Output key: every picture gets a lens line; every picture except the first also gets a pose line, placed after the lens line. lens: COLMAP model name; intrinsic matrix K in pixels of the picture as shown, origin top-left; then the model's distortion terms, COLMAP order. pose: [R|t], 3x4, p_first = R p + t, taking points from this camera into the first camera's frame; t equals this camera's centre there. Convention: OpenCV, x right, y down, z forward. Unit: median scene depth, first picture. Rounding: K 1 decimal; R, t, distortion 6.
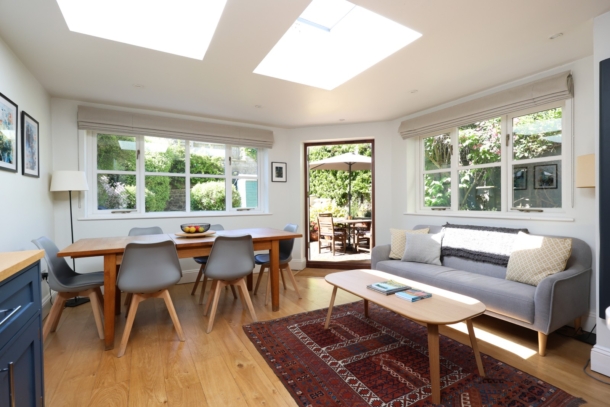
lens RADIAL K [[287.6, 0, 307.7], [0, 287.6, 204.9], [0, 0, 1]] dist [-0.003955, -0.000630]
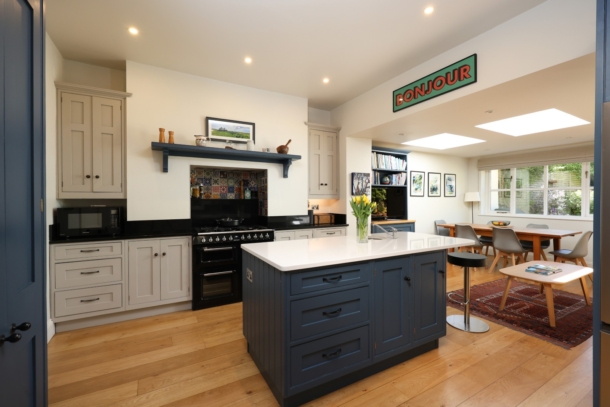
lens RADIAL K [[269.5, 0, 307.1], [0, 269.5, 202.7], [0, 0, 1]] dist [-0.002213, 0.000139]
pose [[-0.019071, 0.015229, -0.999702, 1.189411], [-0.011624, 0.999813, 0.015452, -0.056473], [0.999751, 0.011915, -0.018891, -0.193397]]
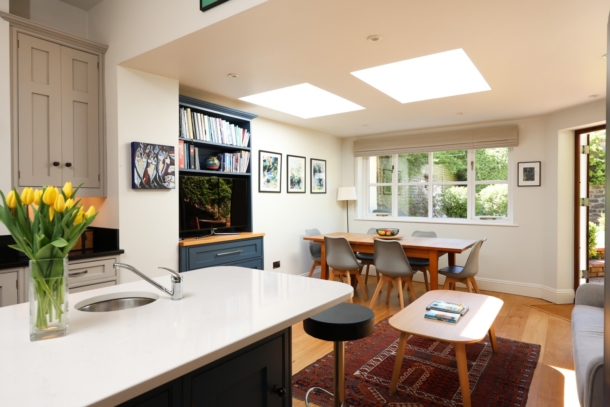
lens RADIAL K [[367.3, 0, 306.3], [0, 367.3, 201.7], [0, 0, 1]] dist [0.005074, 0.001587]
pose [[0.408352, 0.013480, -0.912725, 0.824283], [-0.010436, 0.999895, 0.010098, -0.058093], [0.912765, 0.005402, 0.408450, 0.020568]]
